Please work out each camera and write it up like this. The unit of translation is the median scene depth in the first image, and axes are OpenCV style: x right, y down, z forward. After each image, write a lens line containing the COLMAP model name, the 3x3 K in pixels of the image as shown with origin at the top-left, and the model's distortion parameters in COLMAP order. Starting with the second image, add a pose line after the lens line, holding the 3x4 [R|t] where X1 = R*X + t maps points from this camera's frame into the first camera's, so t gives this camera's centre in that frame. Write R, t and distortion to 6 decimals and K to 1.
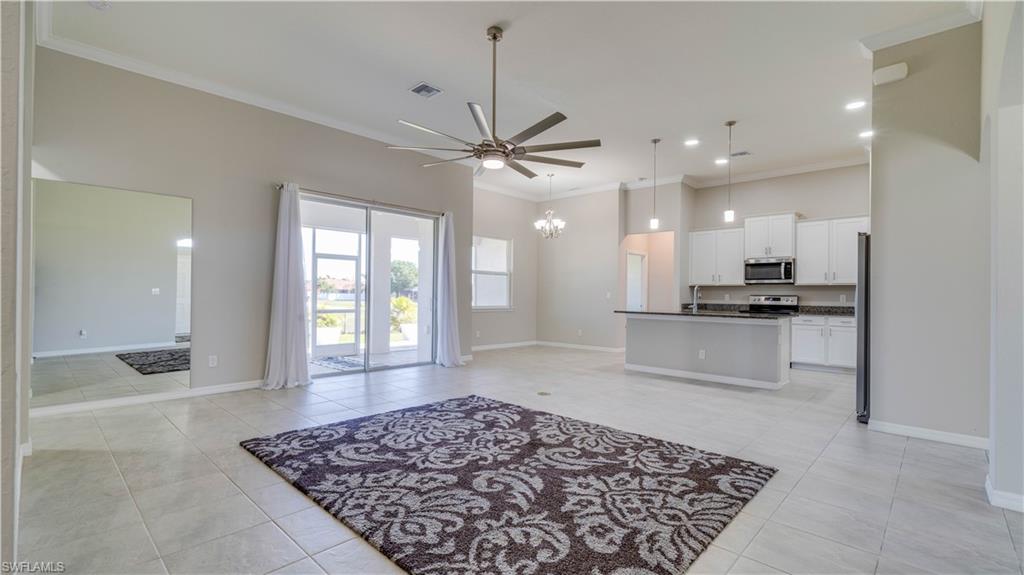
lens RADIAL K [[450.8, 0, 516.1], [0, 450.8, 292.7], [0, 0, 1]] dist [0.012822, 0.000189]
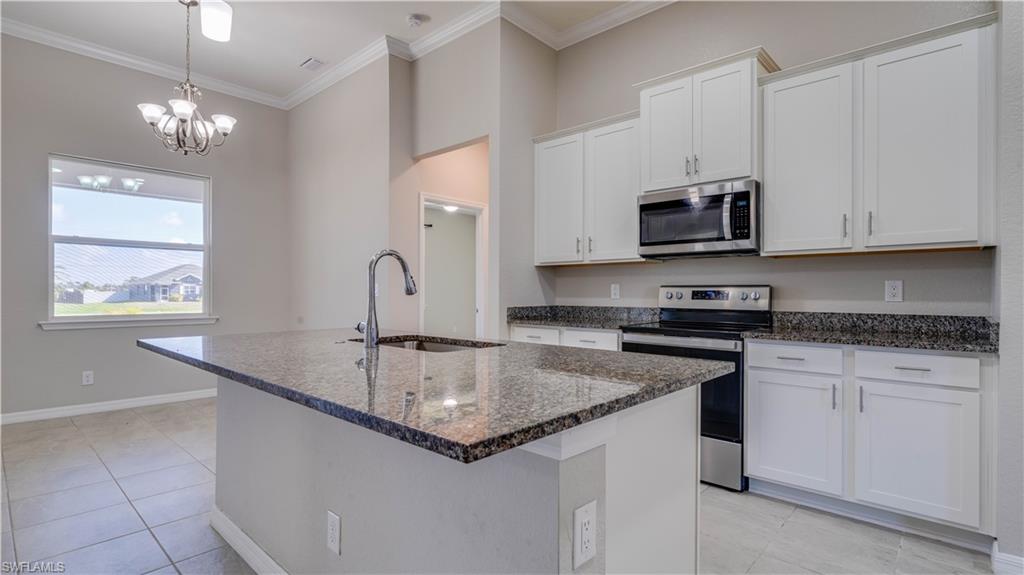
lens RADIAL K [[488.1, 0, 505.9], [0, 488.1, 292.0], [0, 0, 1]] dist [-0.002245, -0.000479]
pose [[0.999930, -0.011740, 0.001351, 0.412017], [0.011730, 0.999905, 0.007181, 0.007198], [-0.001435, -0.007165, 0.999973, 0.611249]]
